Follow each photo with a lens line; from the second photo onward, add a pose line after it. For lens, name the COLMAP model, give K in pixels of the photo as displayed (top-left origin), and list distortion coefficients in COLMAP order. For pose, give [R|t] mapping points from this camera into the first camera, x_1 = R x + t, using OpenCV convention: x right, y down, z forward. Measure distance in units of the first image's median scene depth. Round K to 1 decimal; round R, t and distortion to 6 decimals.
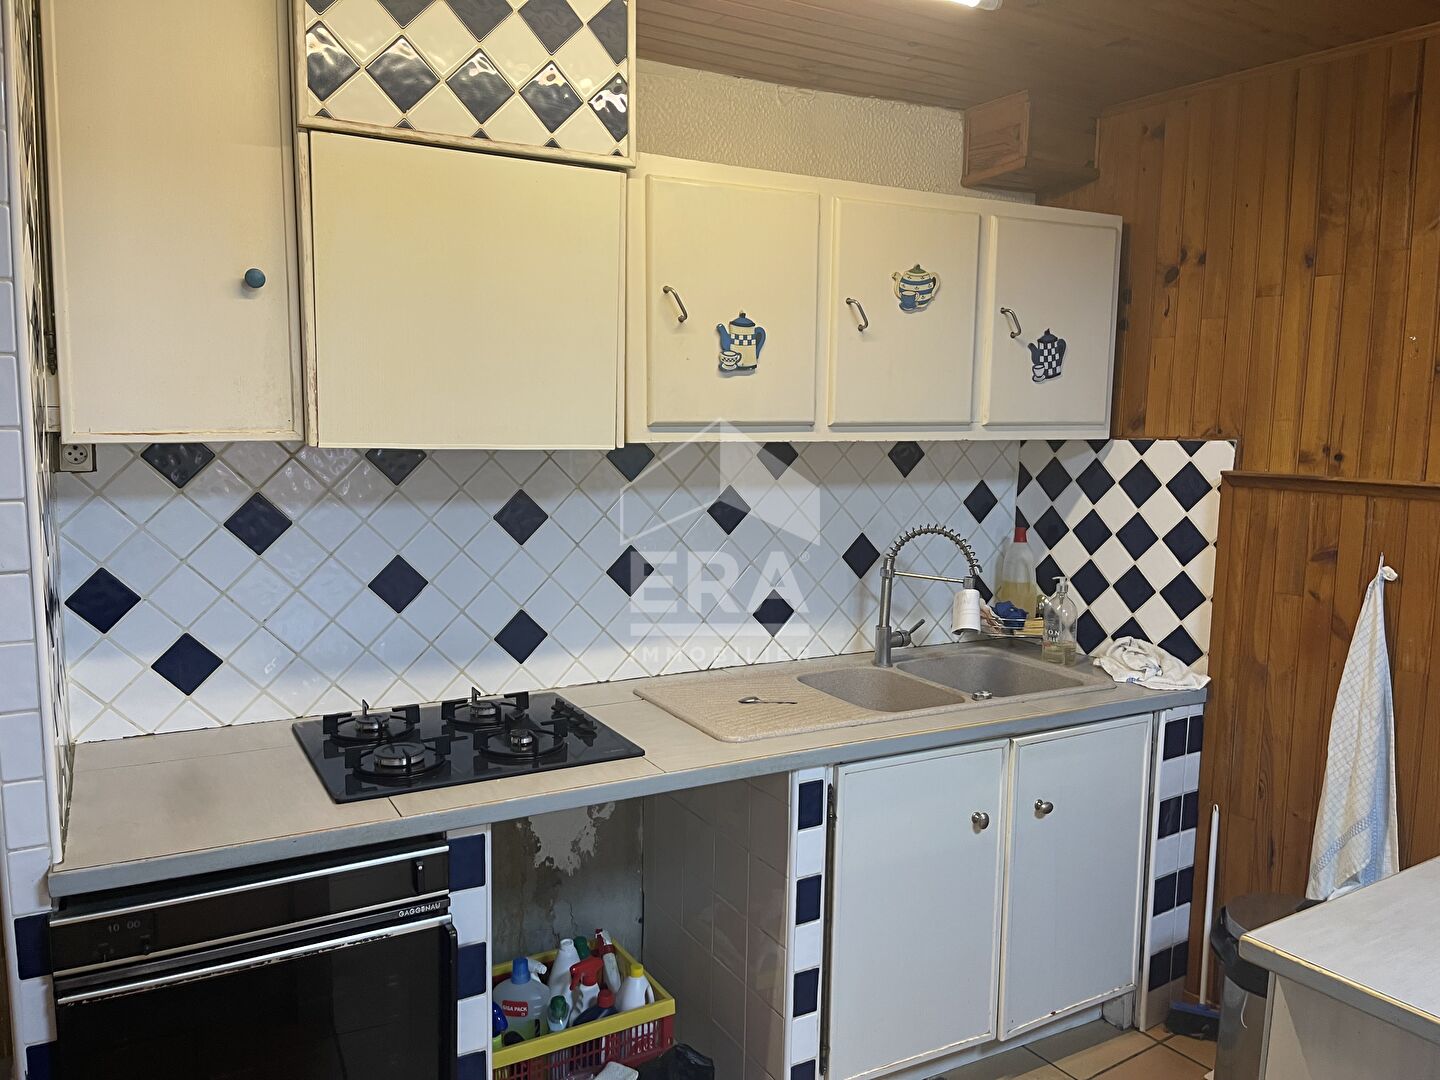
lens RADIAL K [[1076.3, 0, 711.9], [0, 1076.3, 540.4], [0, 0, 1]] dist [0.070586, -0.055658]
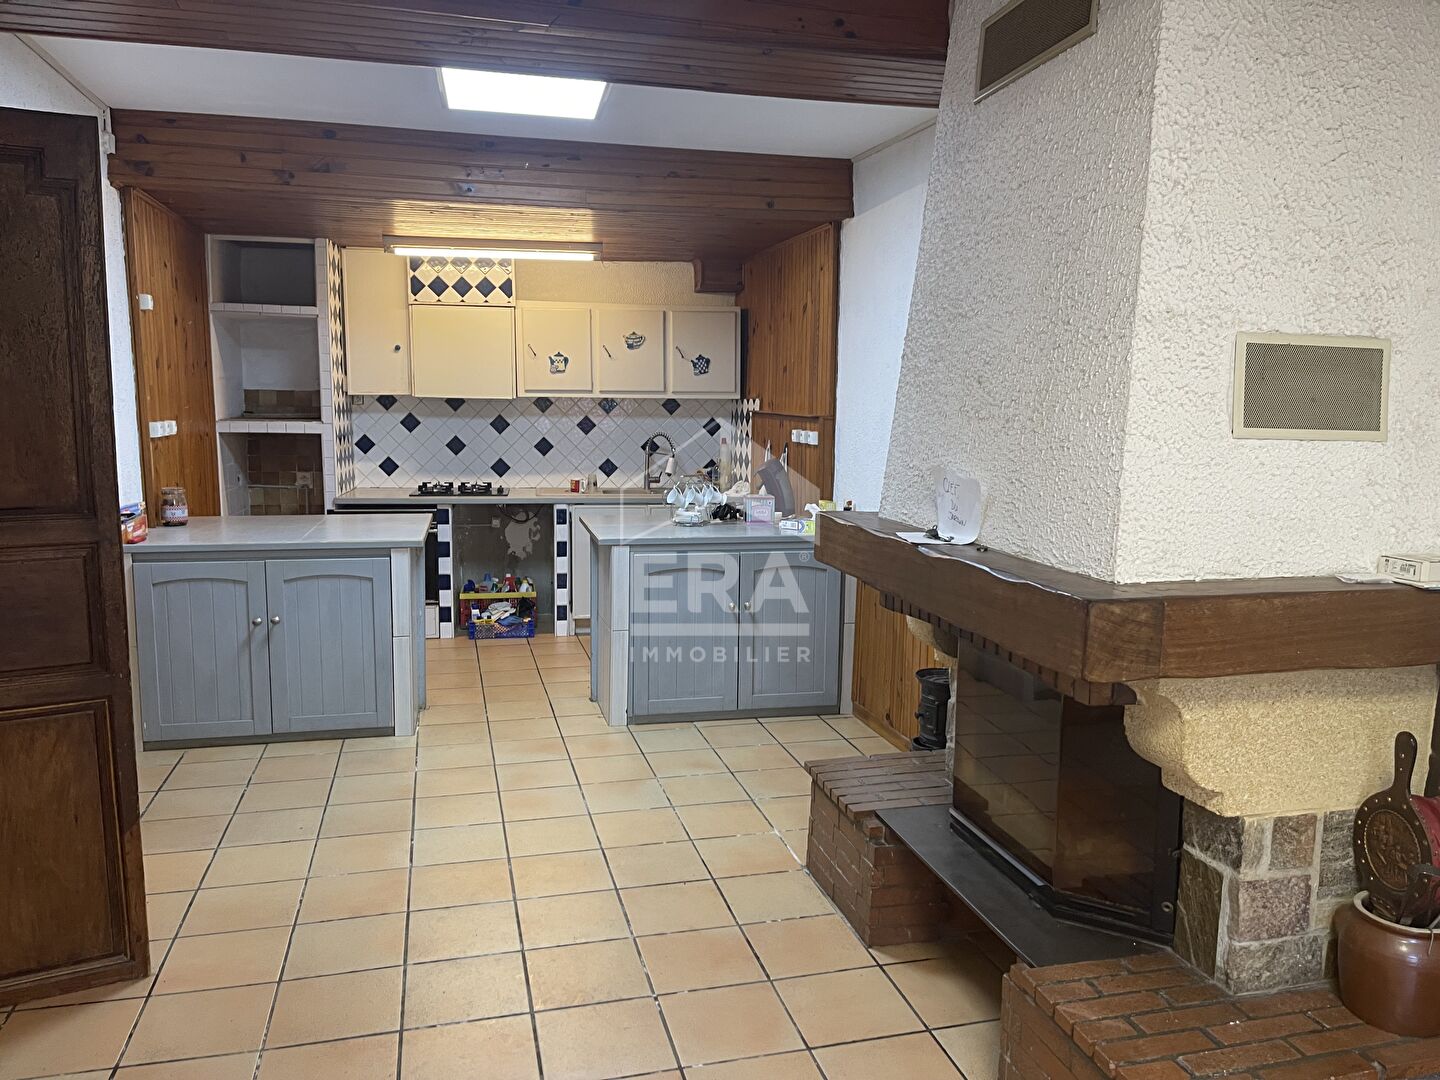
lens RADIAL K [[1076.3, 0, 724.2], [0, 1076.3, 540.7], [0, 0, 1]] dist [0.070586, -0.055658]
pose [[0.950933, 0.045797, -0.305988, 1.328961], [-0.038881, 0.998833, 0.028664, 0.189577], [0.306944, -0.015360, 0.951604, -1.588760]]
